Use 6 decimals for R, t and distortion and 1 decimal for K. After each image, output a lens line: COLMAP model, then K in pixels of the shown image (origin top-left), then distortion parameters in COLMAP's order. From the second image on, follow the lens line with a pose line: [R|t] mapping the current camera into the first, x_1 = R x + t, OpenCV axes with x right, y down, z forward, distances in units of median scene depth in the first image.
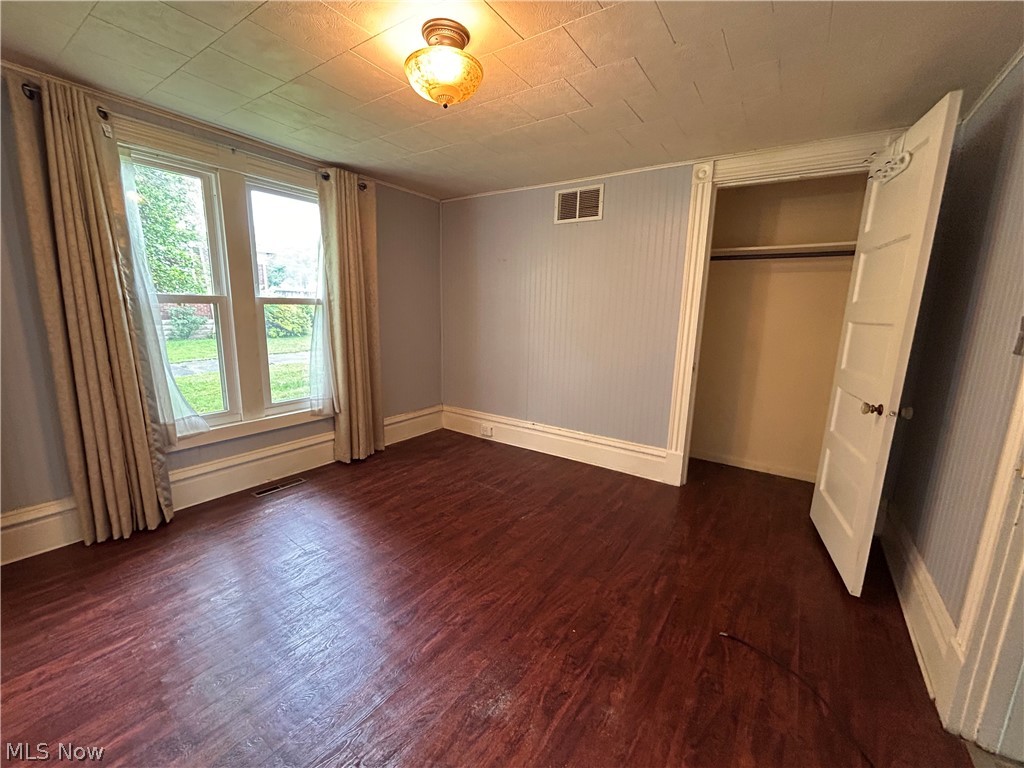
lens RADIAL K [[415.5, 0, 509.7], [0, 415.5, 386.4], [0, 0, 1]] dist [-0.001616, 0.001007]
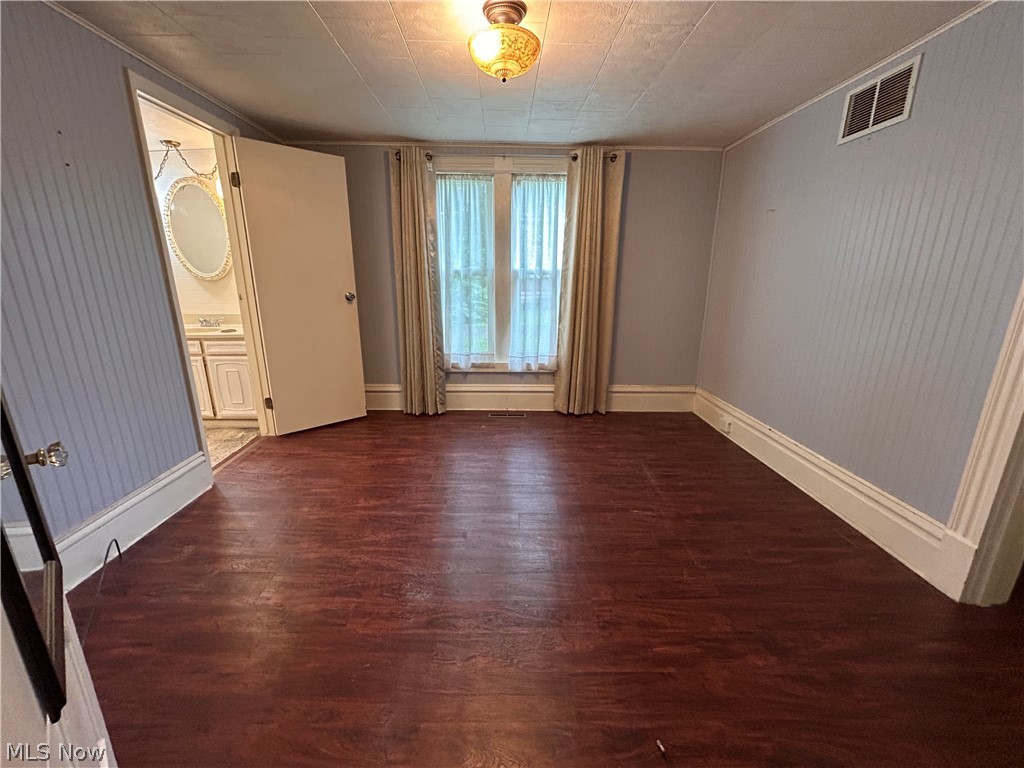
lens RADIAL K [[415.5, 0, 509.5], [0, 415.5, 386.0], [0, 0, 1]] dist [-0.001616, 0.001007]
pose [[0.582913, 0.190855, -0.789802, 0.430834], [-0.147364, 0.980735, 0.128232, -0.016905], [0.799060, 0.041641, 0.599808, 0.197233]]
